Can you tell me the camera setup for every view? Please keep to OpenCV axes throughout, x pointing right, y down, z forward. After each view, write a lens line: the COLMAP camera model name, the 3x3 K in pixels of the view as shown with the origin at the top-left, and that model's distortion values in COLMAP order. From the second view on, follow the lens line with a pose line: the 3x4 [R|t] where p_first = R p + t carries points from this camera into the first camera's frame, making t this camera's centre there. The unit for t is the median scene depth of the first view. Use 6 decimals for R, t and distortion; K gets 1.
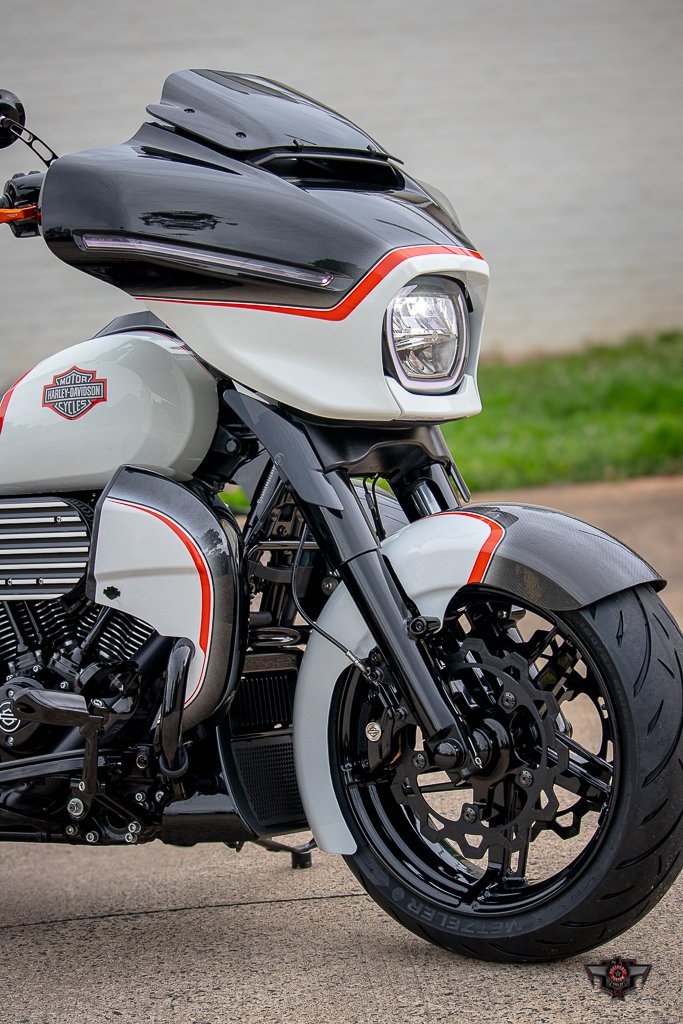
lens RADIAL K [[2892.1, 0, 341.7], [0, 2892.1, 509.6], [0, 0, 1]] dist [-0.348330, 0.000000]
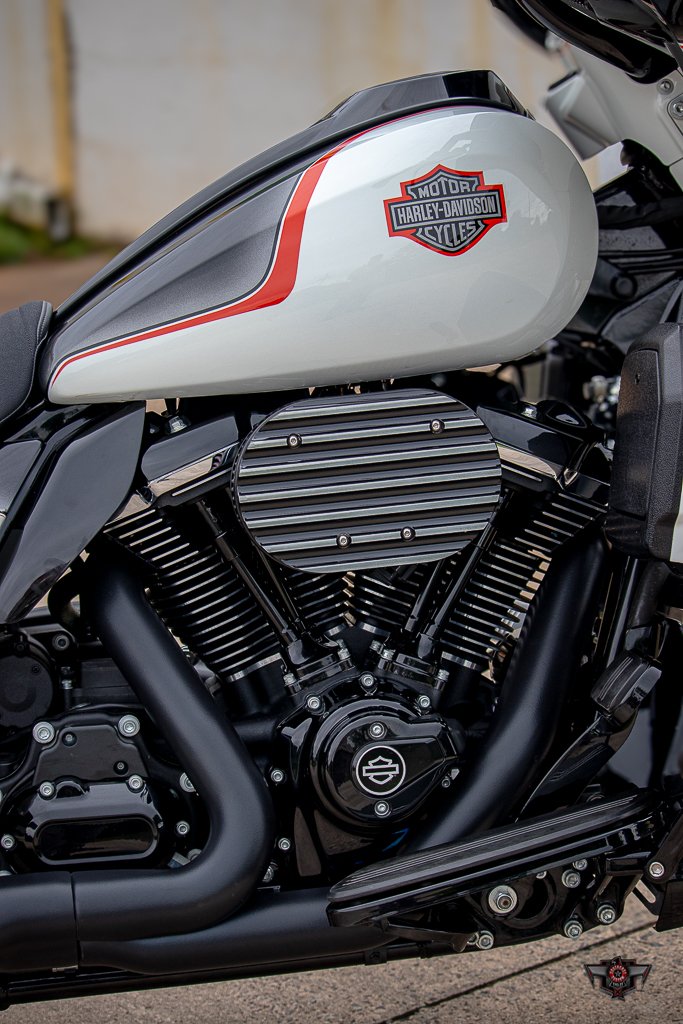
lens RADIAL K [[2816.4, 0, 341.3], [0, 2816.4, 513.6], [0, 0, 1]] dist [-0.387492, 0.000000]
pose [[0.818813, -0.105219, 0.564335, -0.452764], [0.064966, 0.993728, 0.091017, -0.033271], [-0.570372, -0.037863, 0.820513, 0.554026]]
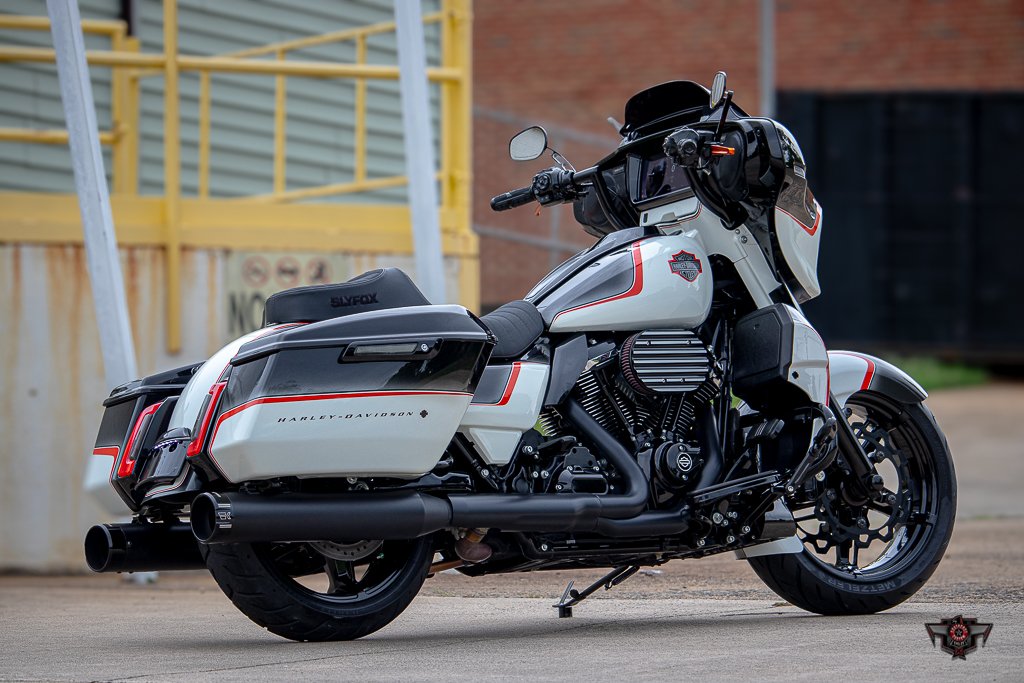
lens RADIAL K [[4879.1, 0, 510.5], [0, 4879.1, 341.6], [0, 0, 1]] dist [-0.029149, 0.000000]
pose [[0.407436, 0.100752, 0.907659, -2.690933], [0.089382, 0.984724, -0.149429, 0.413422], [-0.908849, 0.142012, 0.392206, 0.019965]]
